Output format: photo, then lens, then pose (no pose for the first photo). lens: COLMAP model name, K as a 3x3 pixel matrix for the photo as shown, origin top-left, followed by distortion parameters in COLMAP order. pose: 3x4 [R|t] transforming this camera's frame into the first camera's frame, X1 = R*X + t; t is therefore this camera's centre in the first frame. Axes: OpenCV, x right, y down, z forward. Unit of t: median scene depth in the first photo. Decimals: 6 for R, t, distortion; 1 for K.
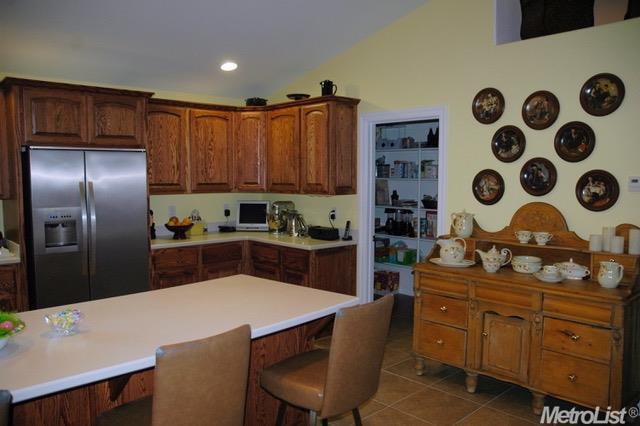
lens RADIAL K [[507.9, 0, 319.8], [0, 507.9, 213.5], [0, 0, 1]] dist [-0.117544, 0.066583]
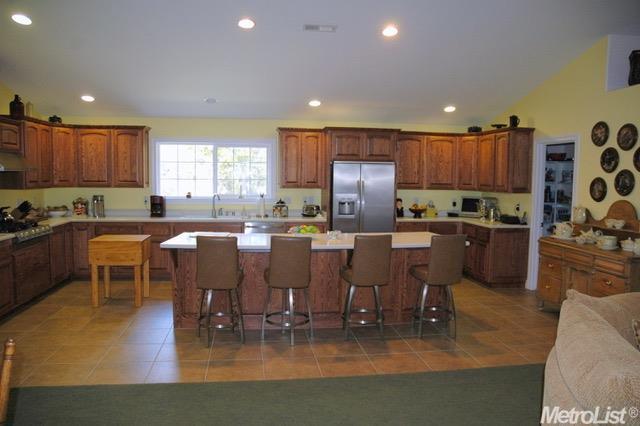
lens RADIAL K [[507.9, 0, 324.0], [0, 507.9, 213.3], [0, 0, 1]] dist [-0.117544, 0.066583]
pose [[0.825403, 0.051703, -0.562172, 0.409850], [-0.055251, 0.998415, 0.010703, 0.038086], [0.561834, 0.022226, 0.826951, -0.535040]]
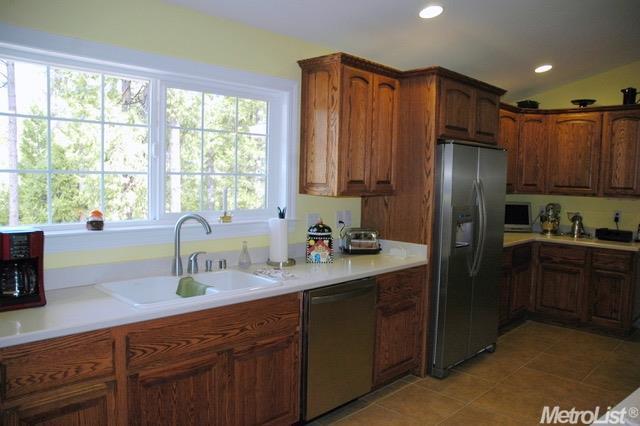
lens RADIAL K [[507.9, 0, 318.4], [0, 507.9, 217.5], [0, 0, 1]] dist [-0.117544, 0.066583]
pose [[0.995184, 0.018236, 0.096312, -0.761319], [-0.018973, 0.999797, 0.006735, 0.007893], [-0.096170, -0.008529, 0.995328, 0.053932]]
